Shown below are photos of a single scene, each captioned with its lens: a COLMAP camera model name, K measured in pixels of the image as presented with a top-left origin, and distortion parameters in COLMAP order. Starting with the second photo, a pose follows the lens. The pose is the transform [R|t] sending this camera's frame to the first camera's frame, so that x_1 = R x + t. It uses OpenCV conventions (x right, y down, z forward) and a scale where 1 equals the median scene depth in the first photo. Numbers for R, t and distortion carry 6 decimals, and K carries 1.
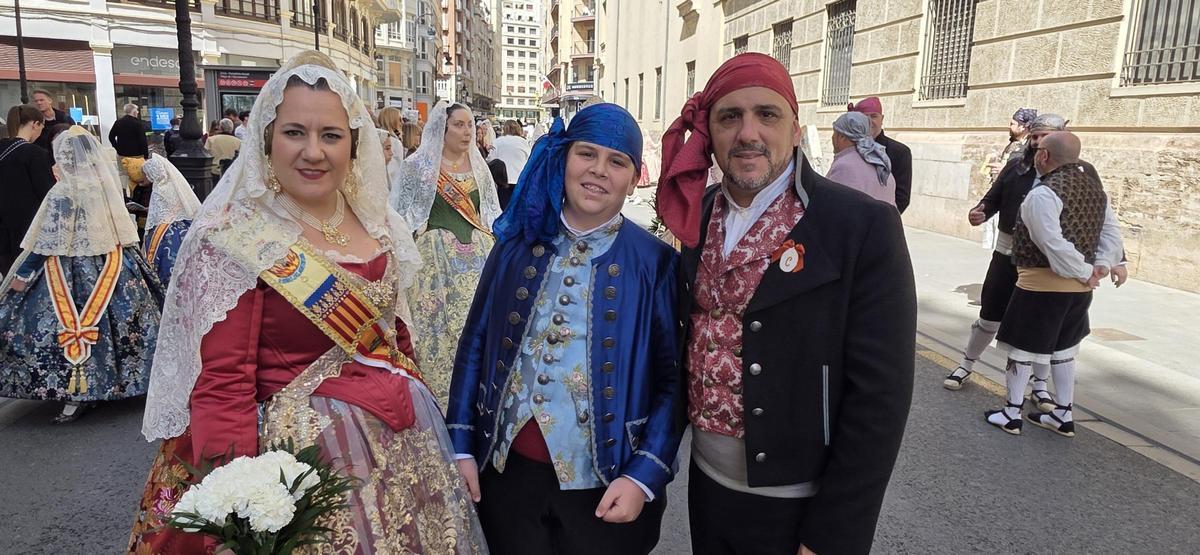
lens RADIAL K [[765.9, 0, 584.4], [0, 765.9, 269.7], [0, 0, 1]] dist [0.001175, -0.000710]
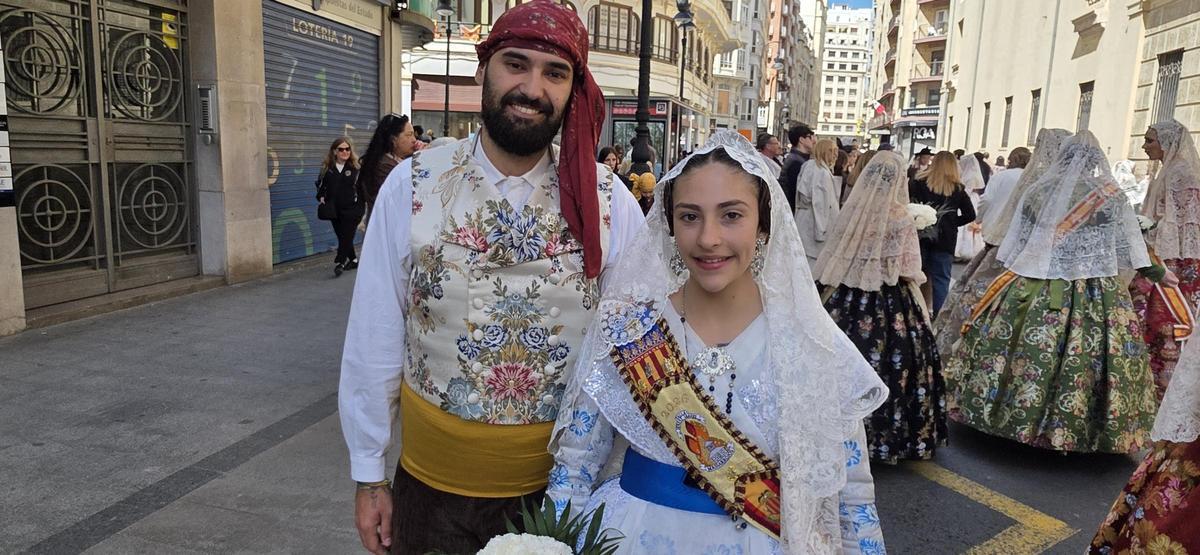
lens RADIAL K [[764.8, 0, 589.4], [0, 764.8, 272.2], [0, 0, 1]] dist [0.001527, -0.002540]
pose [[0.928730, 0.066063, -0.364824, -0.026206], [-0.077020, 0.996908, -0.015549, 0.001023], [0.362669, 0.042540, 0.930947, -0.005139]]
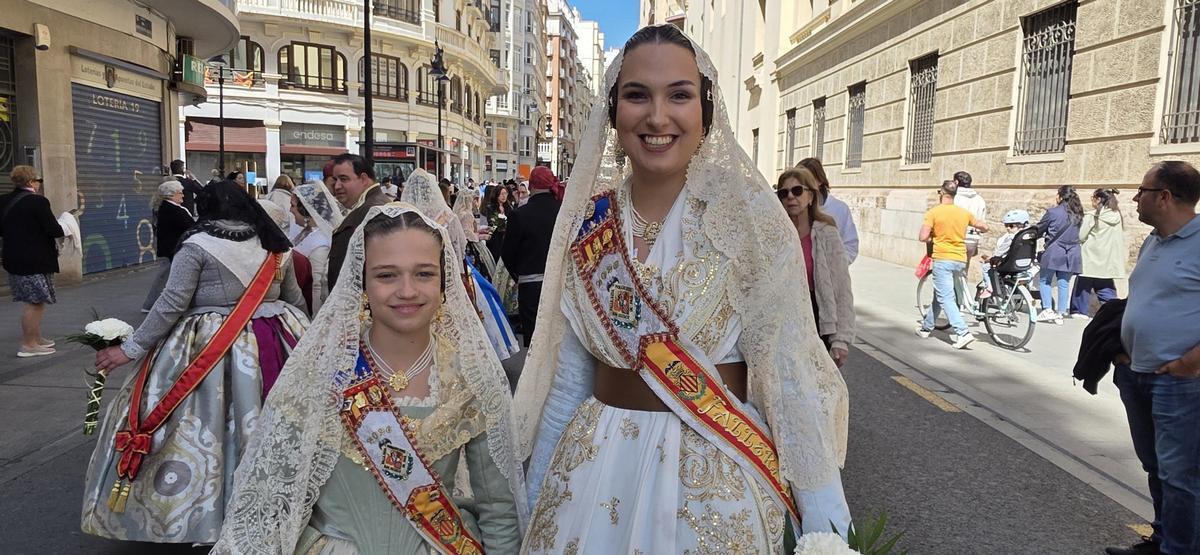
lens RADIAL K [[773.2, 0, 590.8], [0, 773.2, 274.7], [0, 0, 1]] dist [-0.001286, 0.001141]
pose [[0.992327, 0.008903, -0.123316, 0.018571], [-0.017466, 0.997496, -0.068531, 0.013022], [0.122398, 0.070159, 0.989998, -0.071861]]
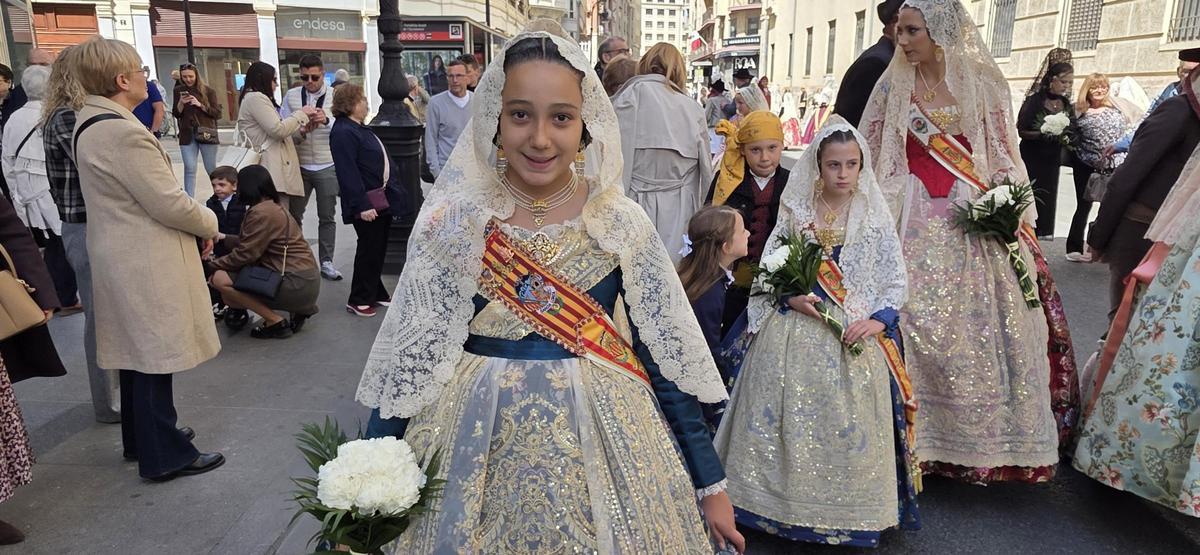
lens RADIAL K [[761.1, 0, 587.8], [0, 761.1, 277.2], [0, 0, 1]] dist [0.000927, -0.002071]
pose [[0.986788, 0.015395, -0.161284, -0.034516], [-0.006015, 0.998270, 0.058487, -0.008249], [0.161905, -0.056745, 0.985173, 0.052425]]
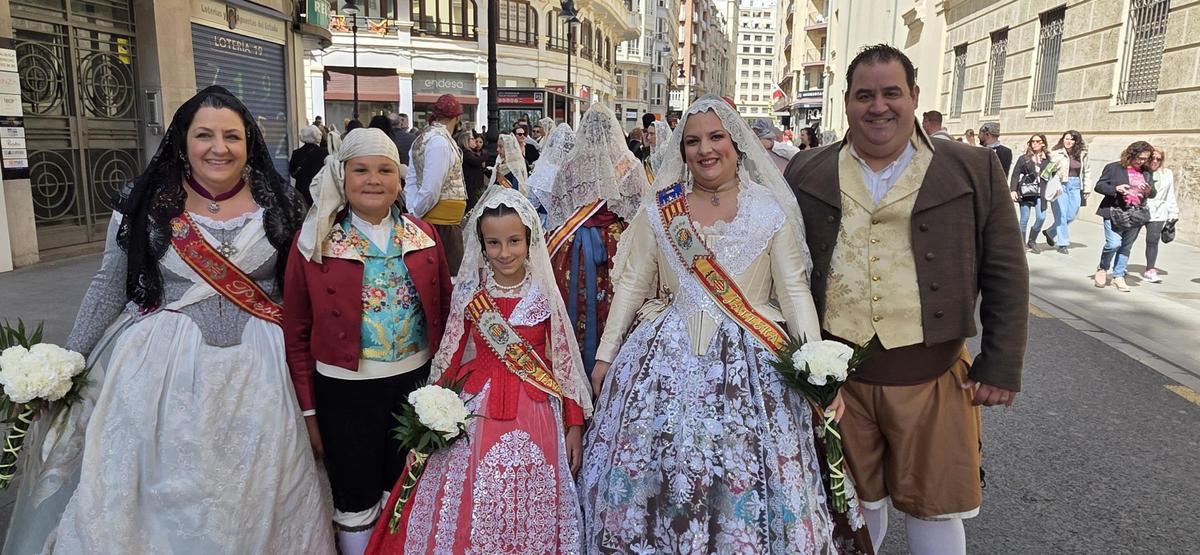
lens RADIAL K [[768.4, 0, 589.4], [0, 768.4, 283.1], [0, 0, 1]] dist [-0.003712, -0.002030]
pose [[0.958235, 0.045439, -0.282350, 0.011755], [-0.044113, 0.998965, 0.011056, 0.010119], [0.282560, 0.001861, 0.959248, -0.049400]]
